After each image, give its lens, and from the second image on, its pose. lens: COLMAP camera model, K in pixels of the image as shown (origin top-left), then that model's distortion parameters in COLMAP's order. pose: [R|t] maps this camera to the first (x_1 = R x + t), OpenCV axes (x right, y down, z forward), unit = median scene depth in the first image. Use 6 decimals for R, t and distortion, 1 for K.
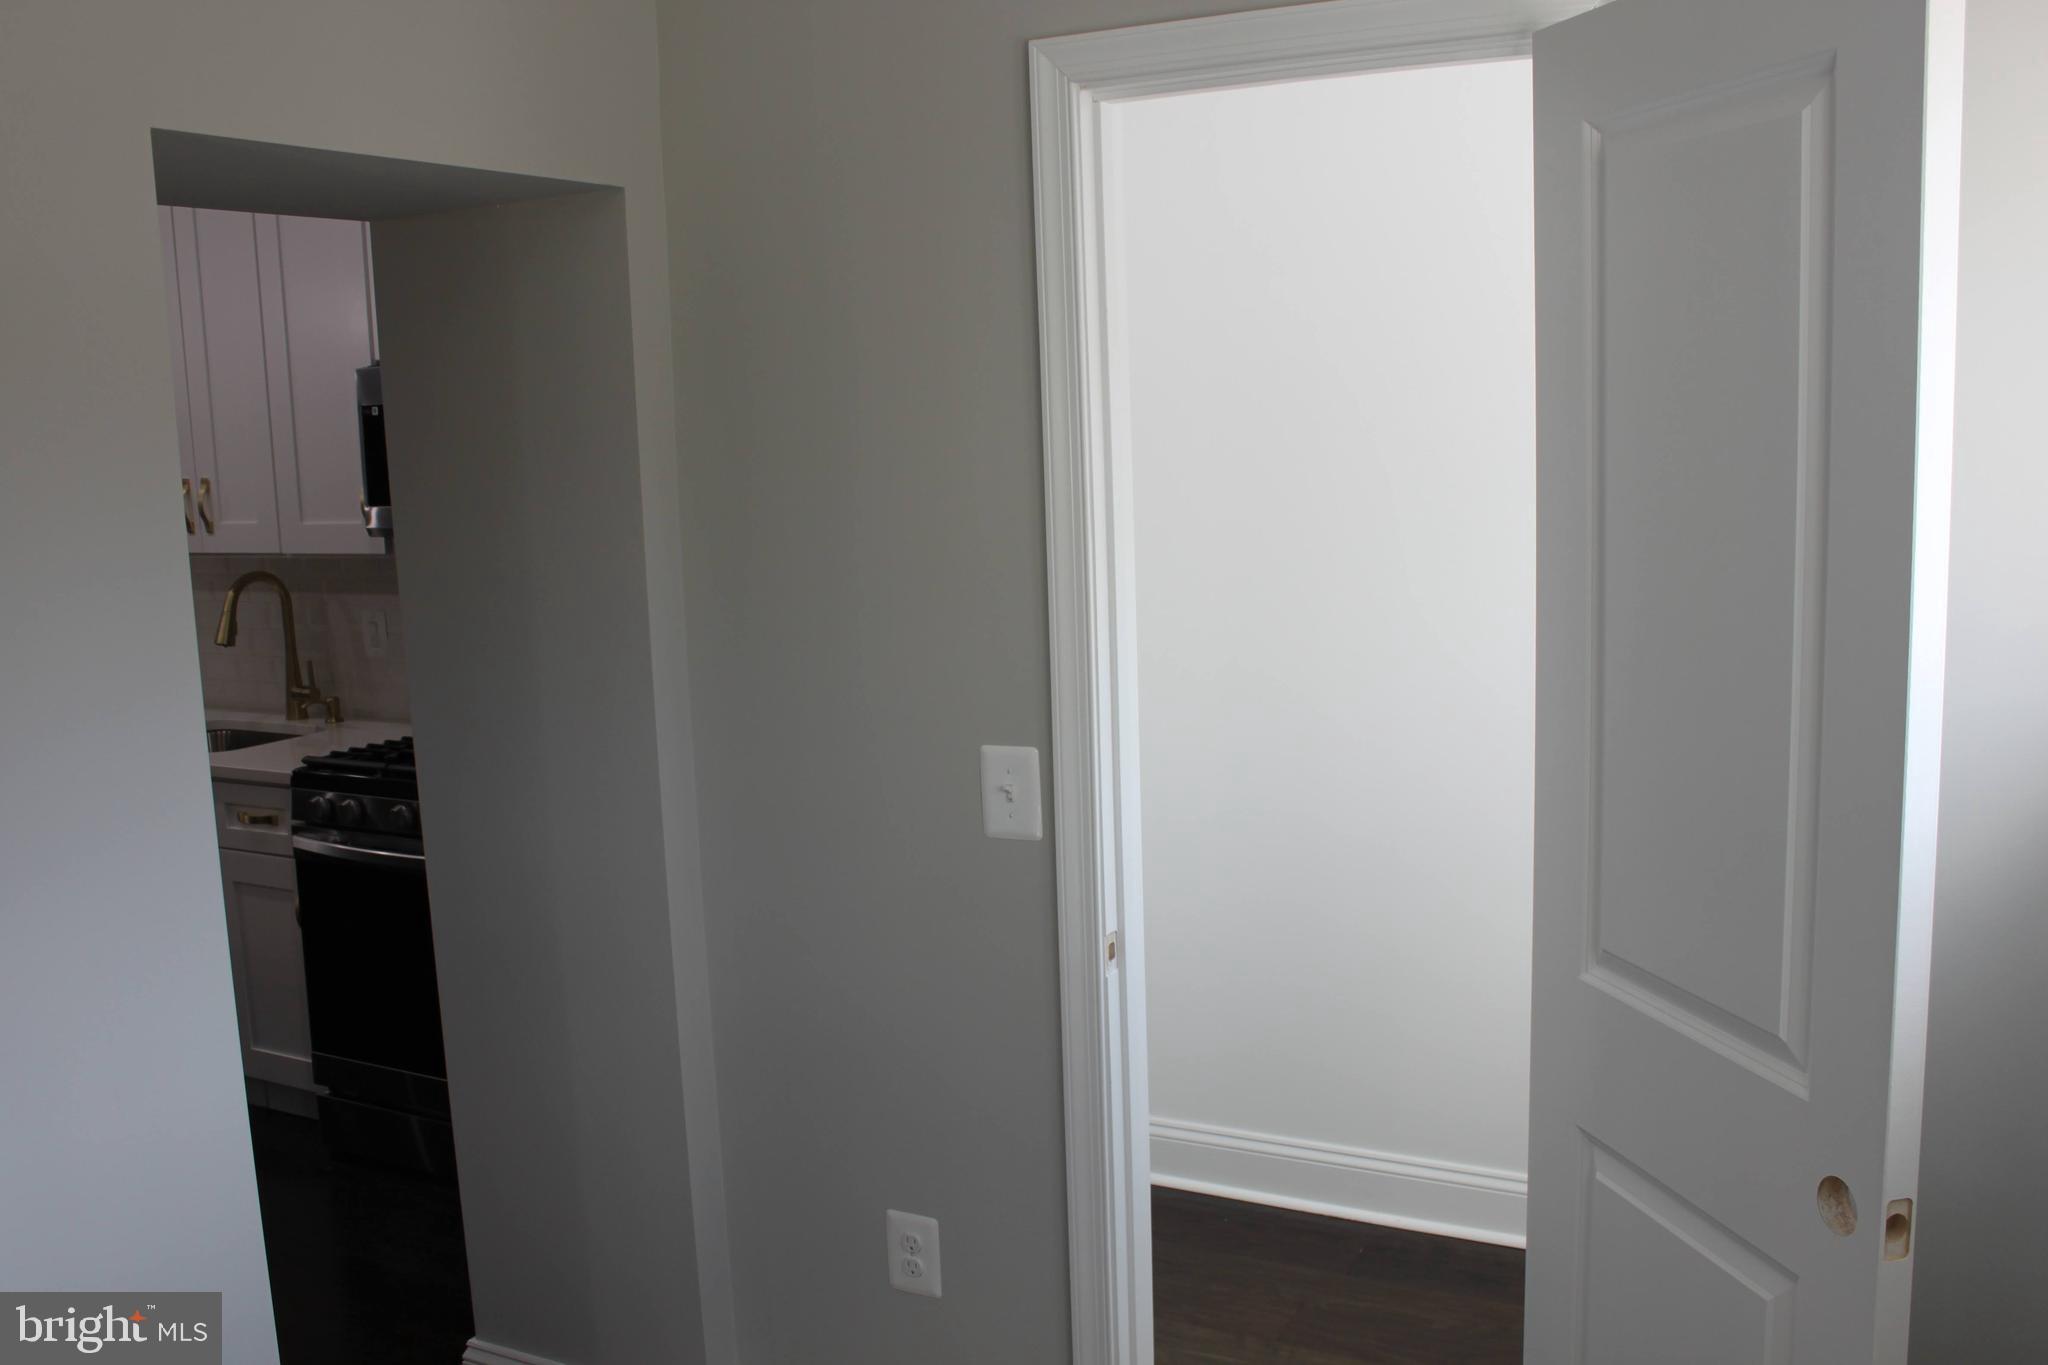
lens RADIAL K [[1821.2, 0, 1041.3], [0, 1821.2, 674.8], [0, 0, 1]] dist [-0.160596, 0.155414]
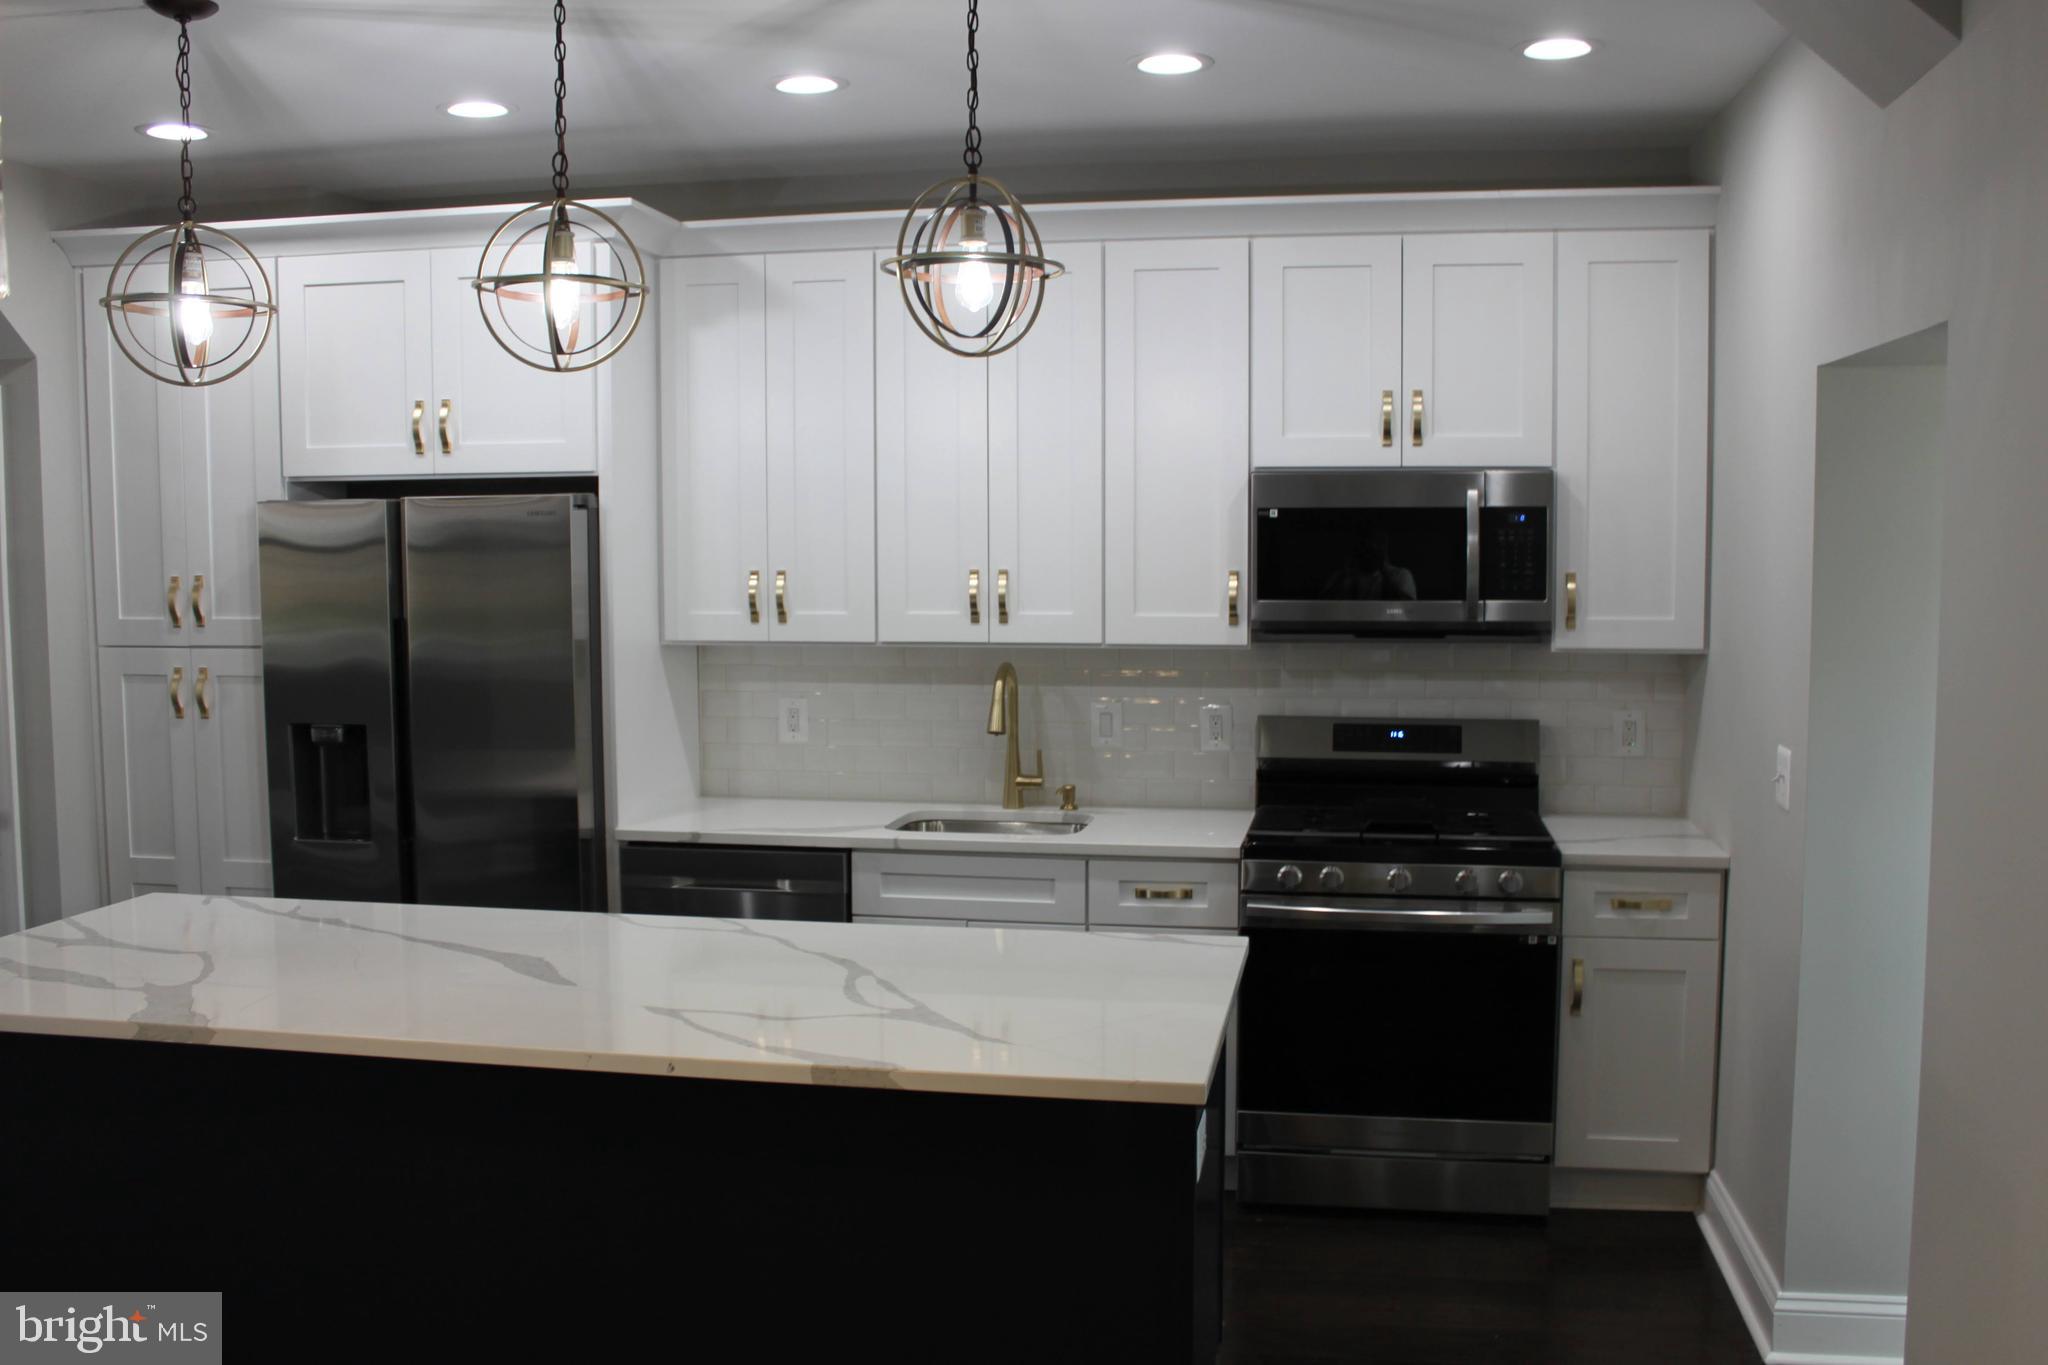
lens RADIAL K [[1821.2, 0, 1041.3], [0, 1821.2, 674.8], [0, 0, 1]] dist [-0.160596, 0.155414]
pose [[0.951722, 0.006761, 0.306886, -0.743581], [0.015894, 0.997331, -0.071266, 0.024264], [-0.306549, 0.072703, 0.949074, -0.005338]]
